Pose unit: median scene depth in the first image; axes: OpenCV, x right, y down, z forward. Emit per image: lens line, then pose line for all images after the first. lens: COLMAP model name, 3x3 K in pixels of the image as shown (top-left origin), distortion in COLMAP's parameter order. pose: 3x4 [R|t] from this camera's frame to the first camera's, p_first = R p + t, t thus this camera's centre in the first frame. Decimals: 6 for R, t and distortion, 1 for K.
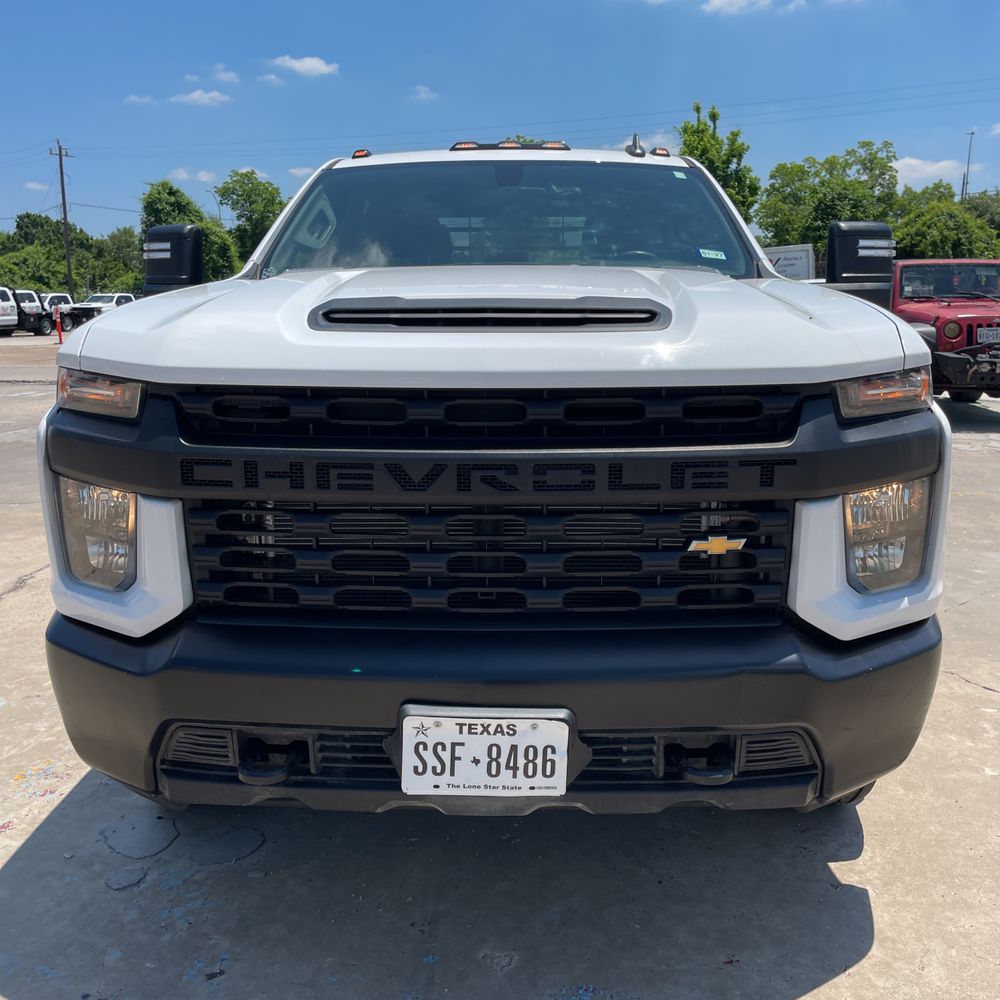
lens RADIAL K [[1008.1, 0, 509.9], [0, 1008.1, 497.9], [0, 0, 1]] dist [0.084846, -0.142173]
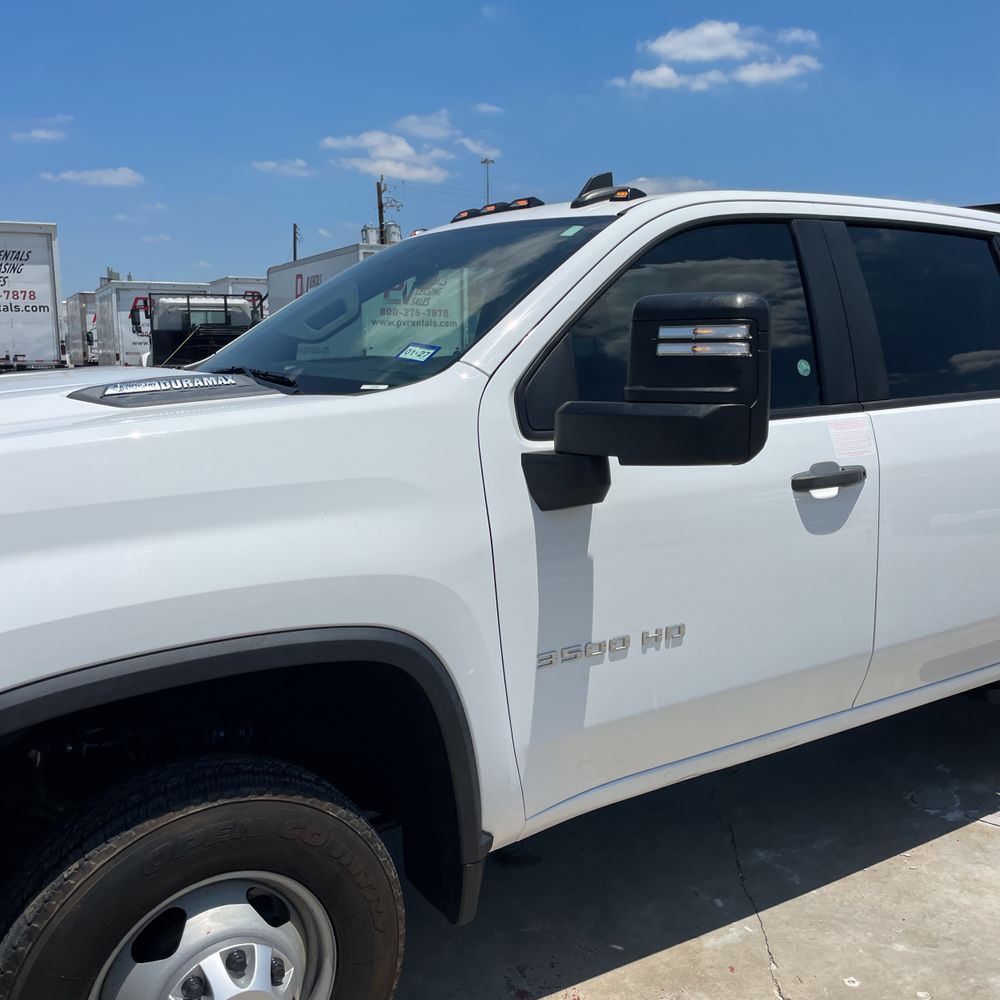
lens RADIAL K [[1010.6, 0, 494.6], [0, 1010.6, 483.2], [0, 0, 1]] dist [0.085535, -0.132473]
pose [[0.555207, 0.115946, -0.823591, 1.370636], [-0.161089, 0.986475, 0.030282, -0.307531], [0.815963, 0.115858, 0.566376, 1.115798]]
